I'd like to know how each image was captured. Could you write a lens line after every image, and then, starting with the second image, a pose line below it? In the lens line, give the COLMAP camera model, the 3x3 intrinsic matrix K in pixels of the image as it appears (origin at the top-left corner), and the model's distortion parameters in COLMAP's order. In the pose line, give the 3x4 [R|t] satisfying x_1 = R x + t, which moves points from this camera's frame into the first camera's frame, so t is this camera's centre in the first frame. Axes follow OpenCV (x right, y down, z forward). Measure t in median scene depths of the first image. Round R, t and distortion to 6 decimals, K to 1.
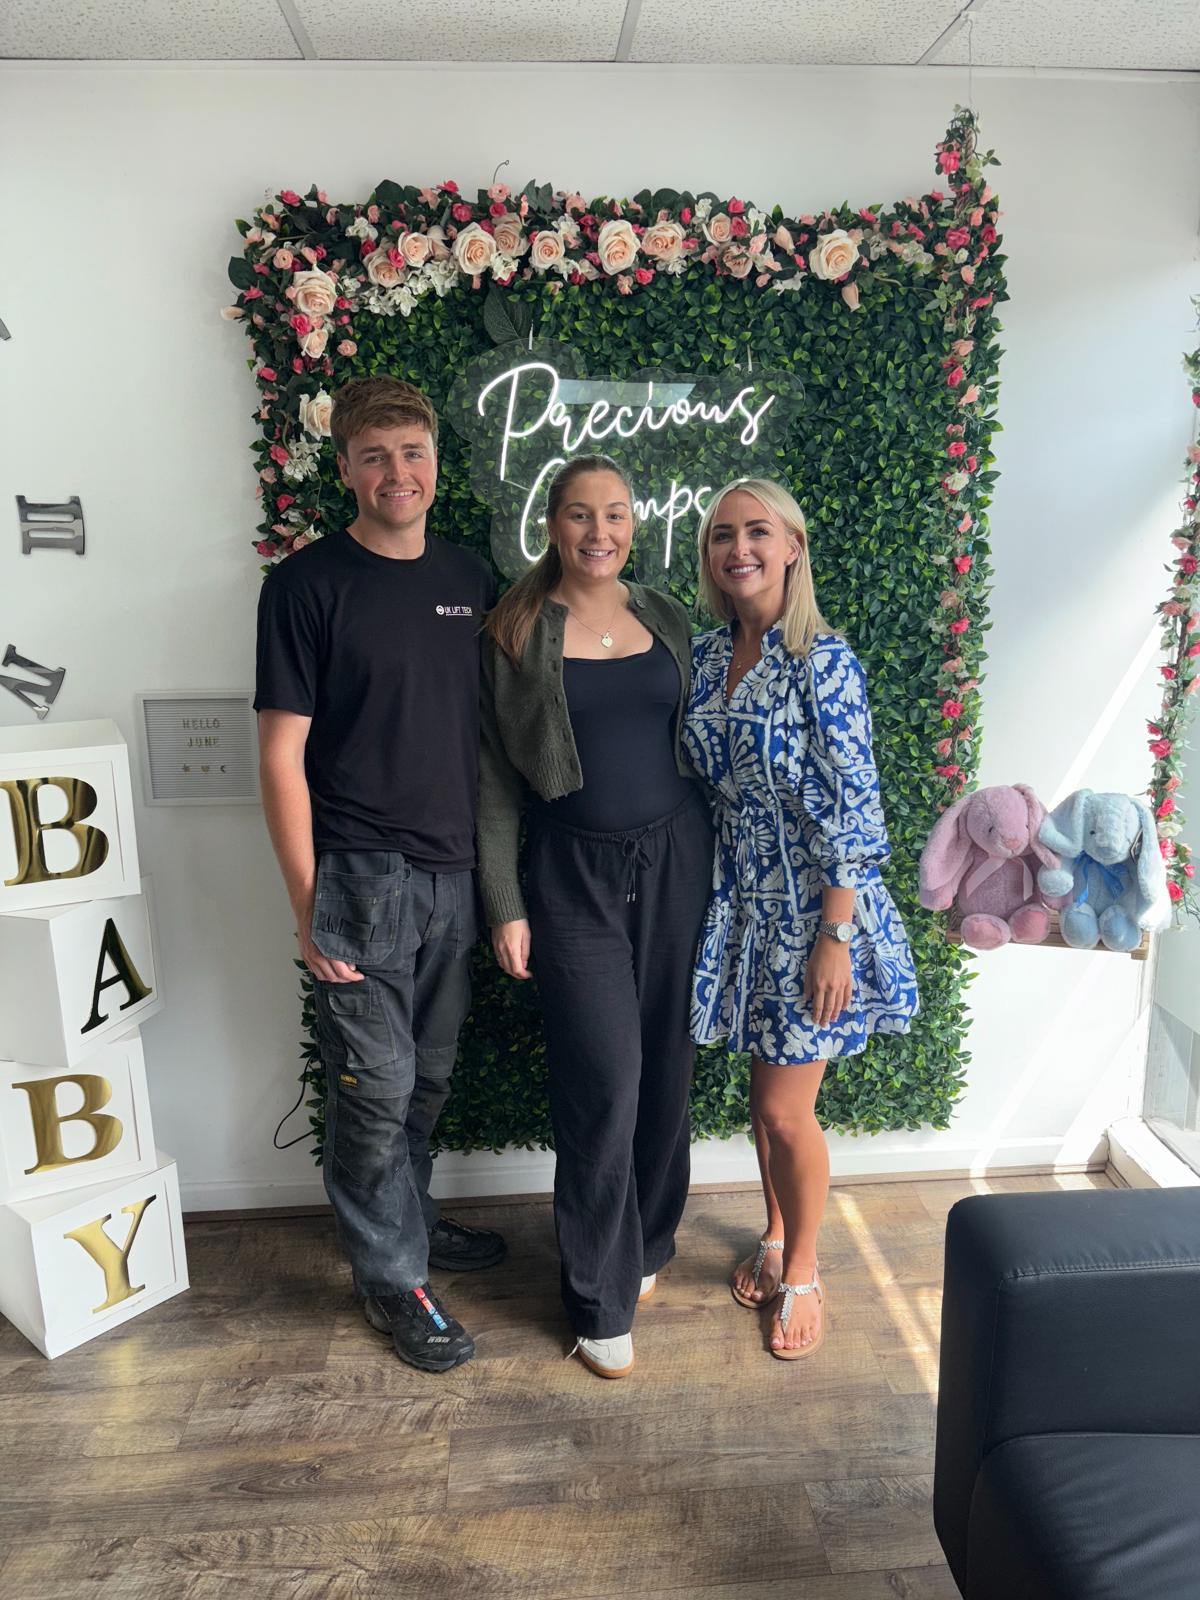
lens RADIAL K [[1202.5, 0, 605.0], [0, 1202.5, 807.9], [0, 0, 1]] dist [0.041051, -0.051105]
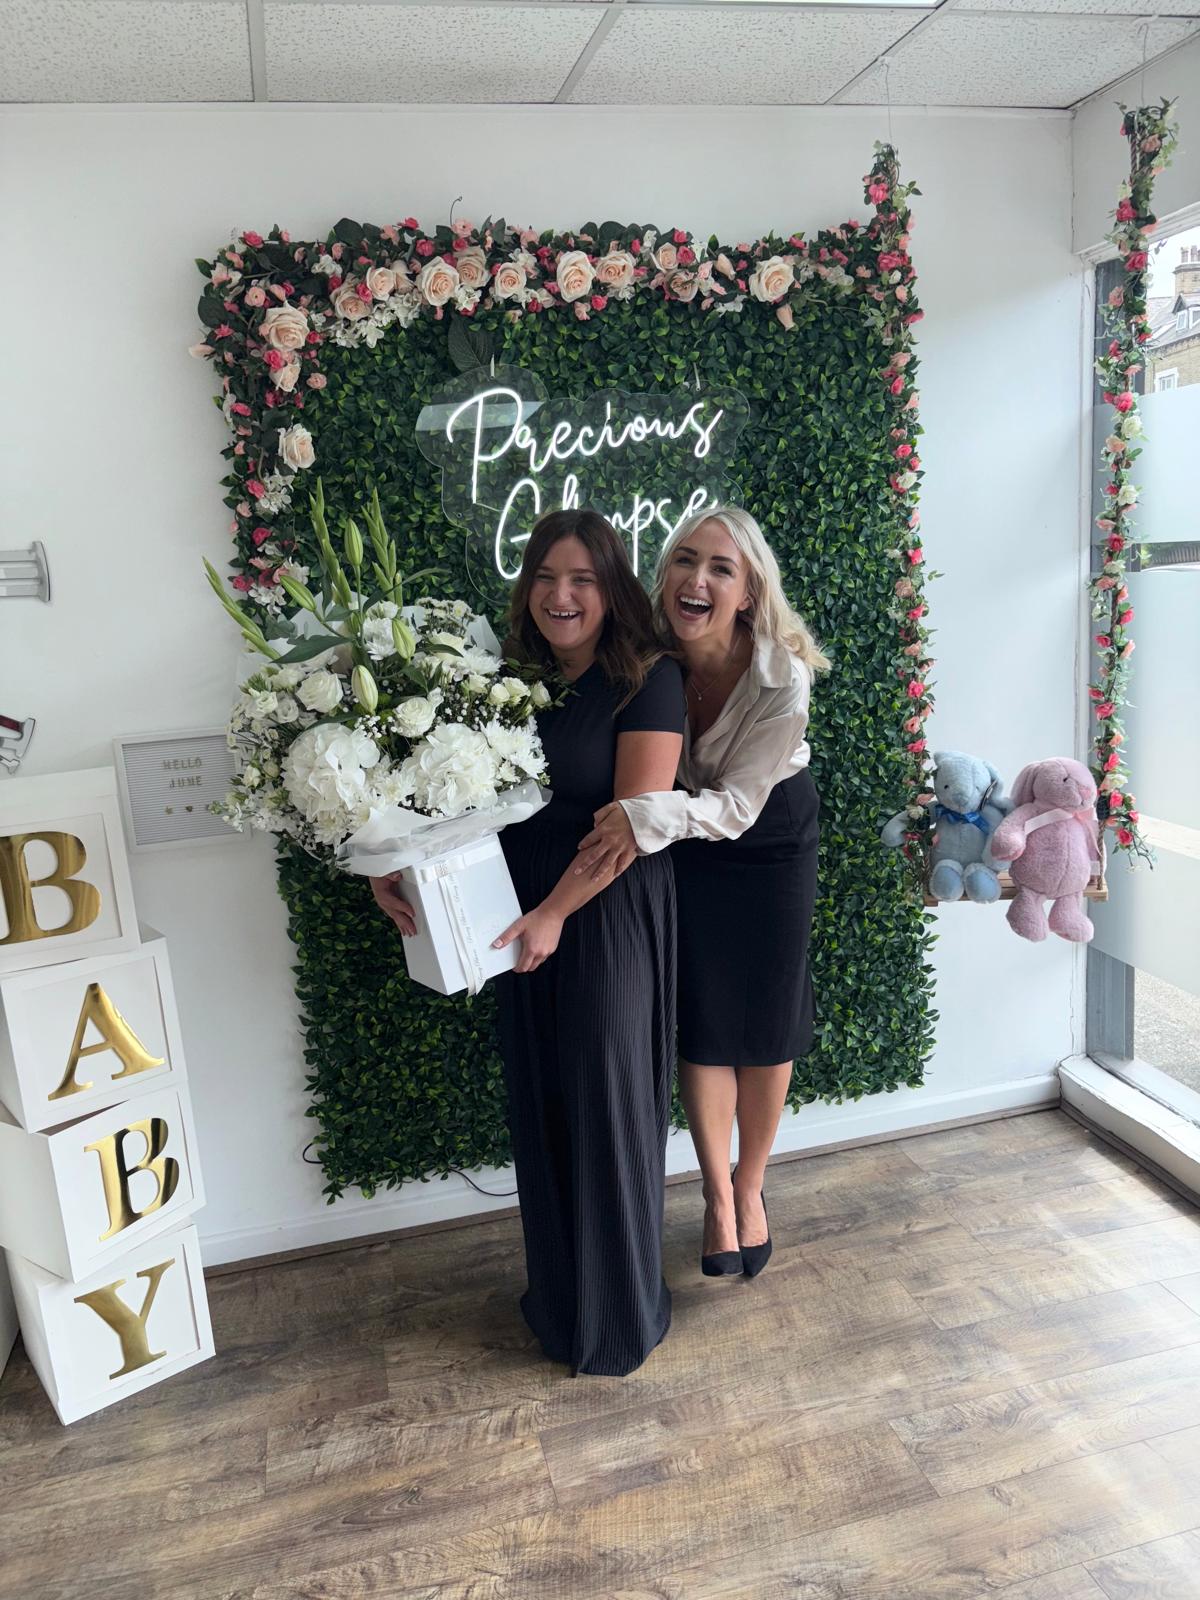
lens RADIAL K [[1202.5, 0, 597.6], [0, 1202.5, 796.5], [0, 0, 1]] dist [0.041051, -0.051105]
pose [[0.984775, -0.089281, 0.149152, -0.160531], [0.093850, 0.995300, -0.023870, 0.012855], [-0.146320, 0.037505, 0.988526, -0.023866]]
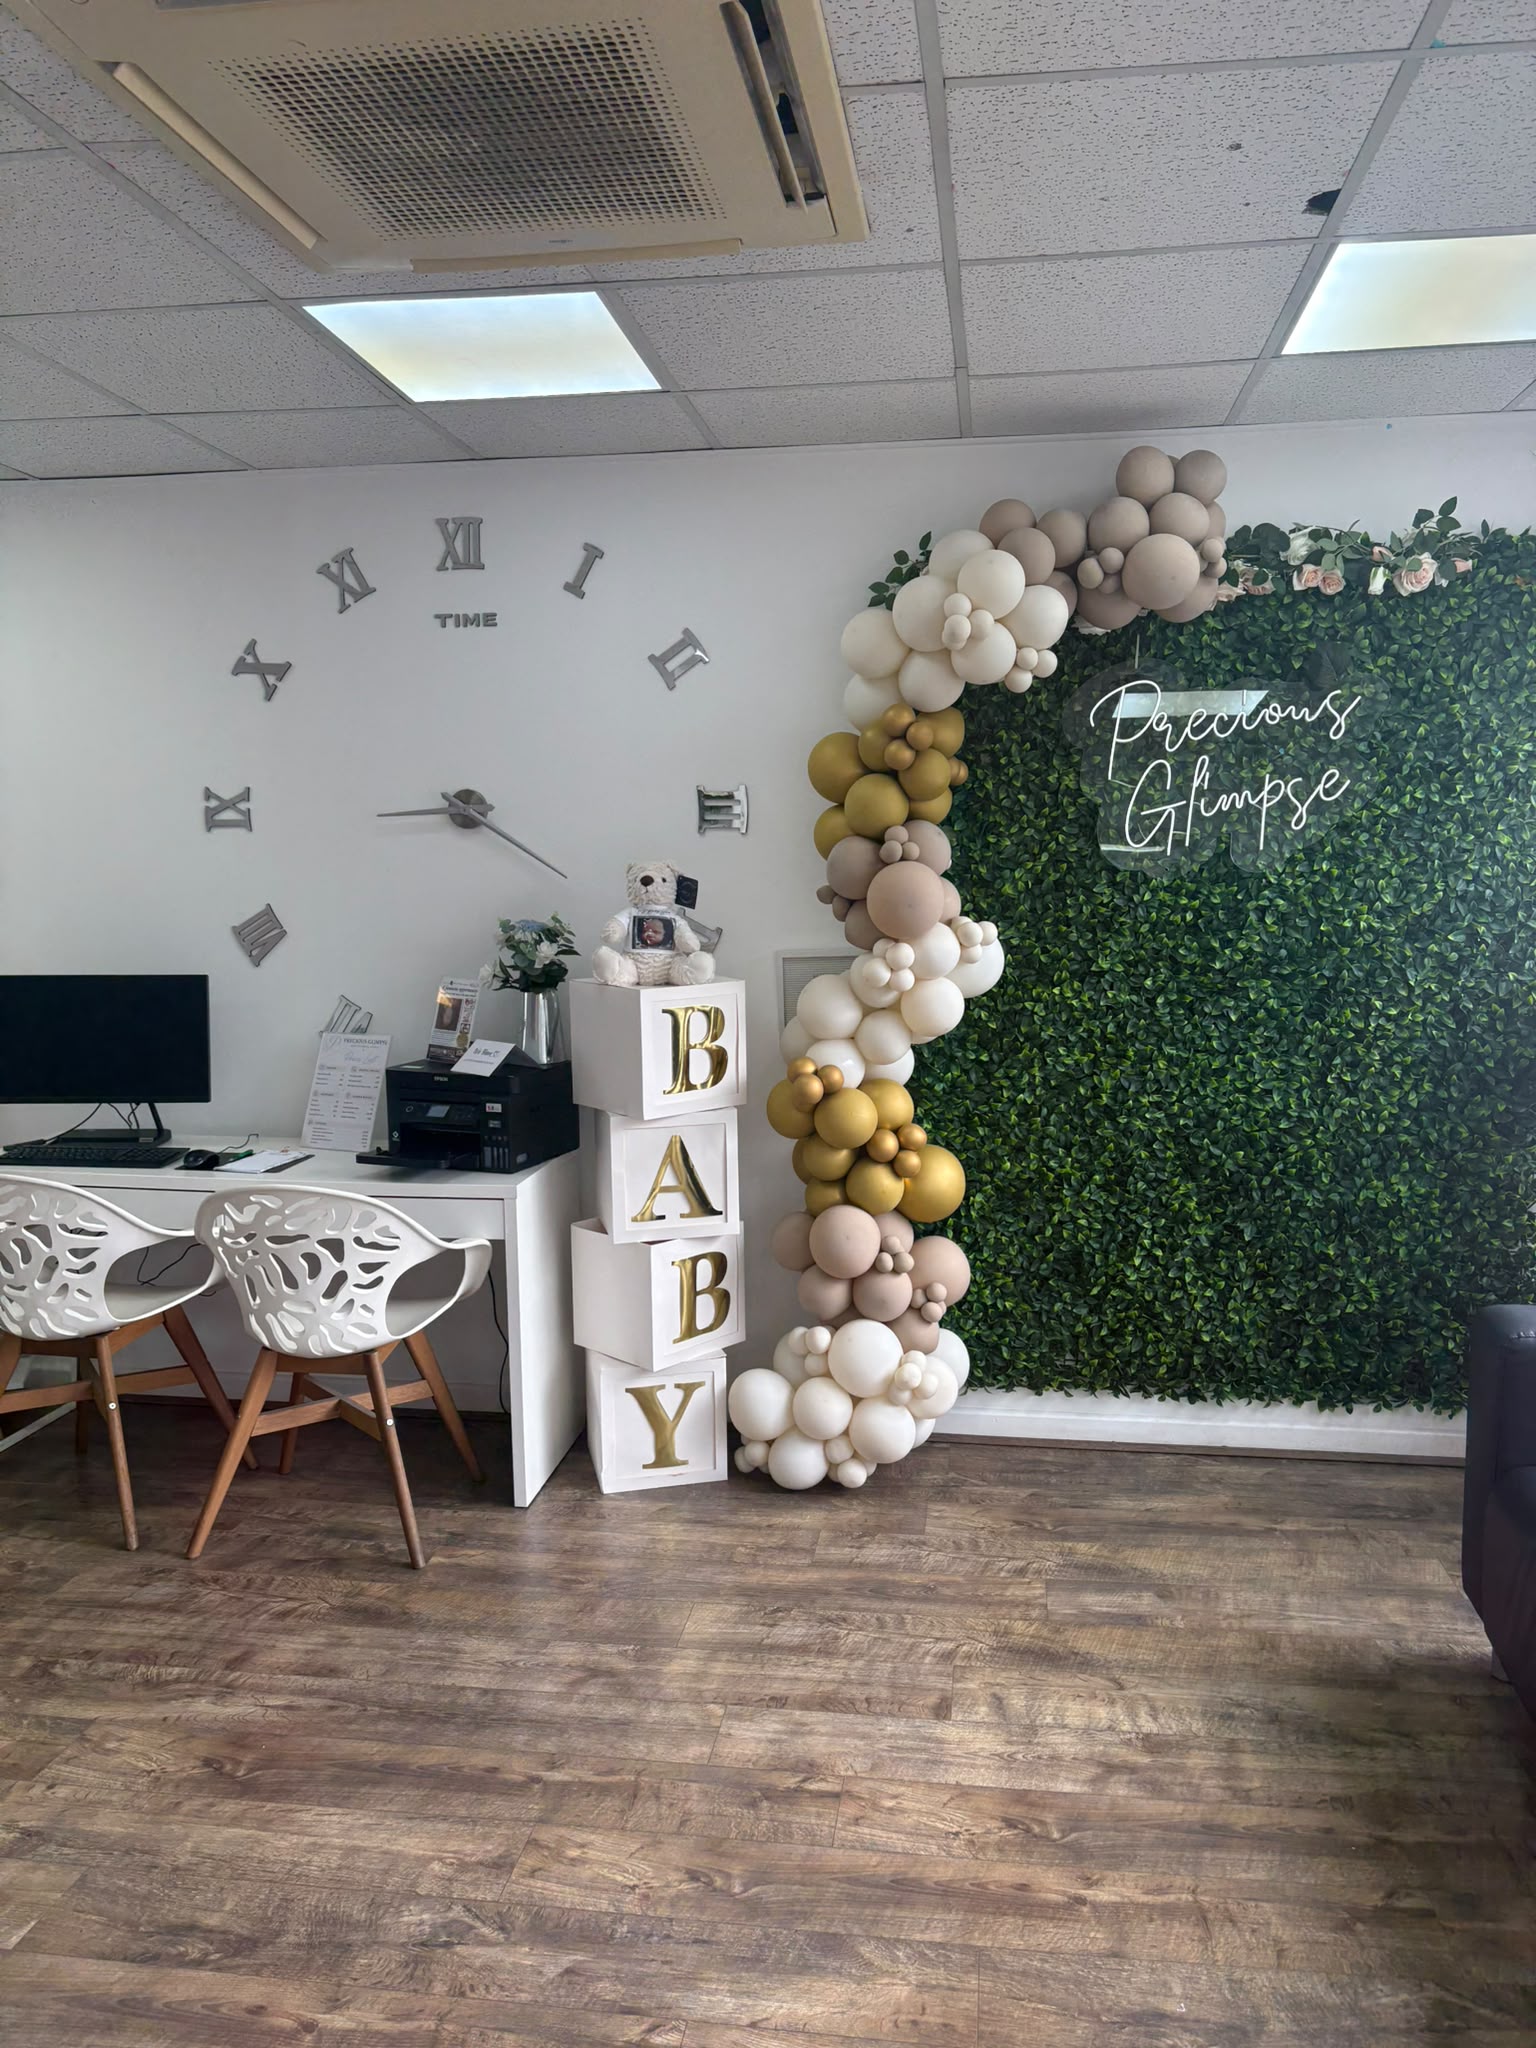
lens RADIAL K [[1539.2, 0, 759.2], [0, 1539.2, 1027.3], [0, 0, 1]] dist [0.041051, -0.051105]
pose [[0.974353, 0.034202, -0.222412, -0.073514], [-0.061247, 0.991375, -0.115864, 0.163355], [0.216531, 0.126514, 0.968044, -0.472220]]
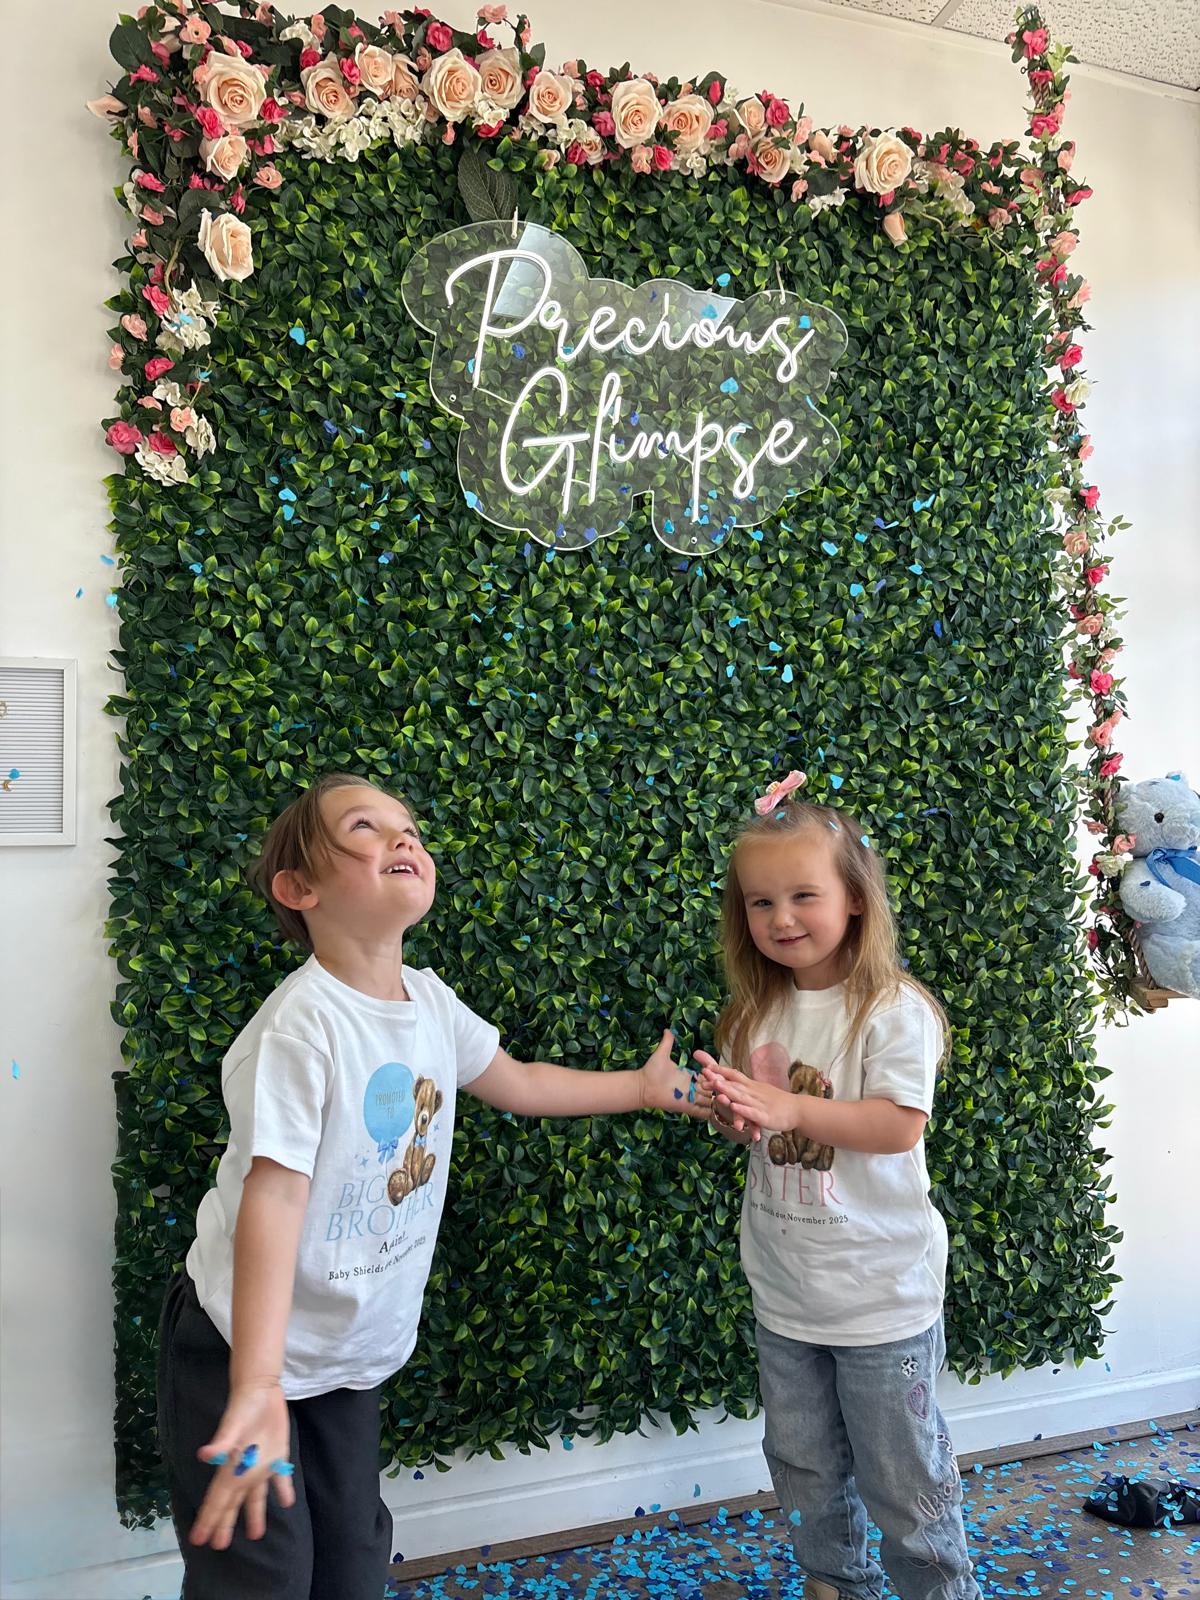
lens RADIAL K [[1202.5, 0, 606.4], [0, 1202.5, 804.3], [0, 0, 1]] dist [0.041051, -0.051105]
pose [[0.971754, 0.011464, 0.235719, -0.180479], [0.063320, 0.949531, -0.307216, 0.195533], [-0.227344, 0.313464, 0.921984, 0.403554]]
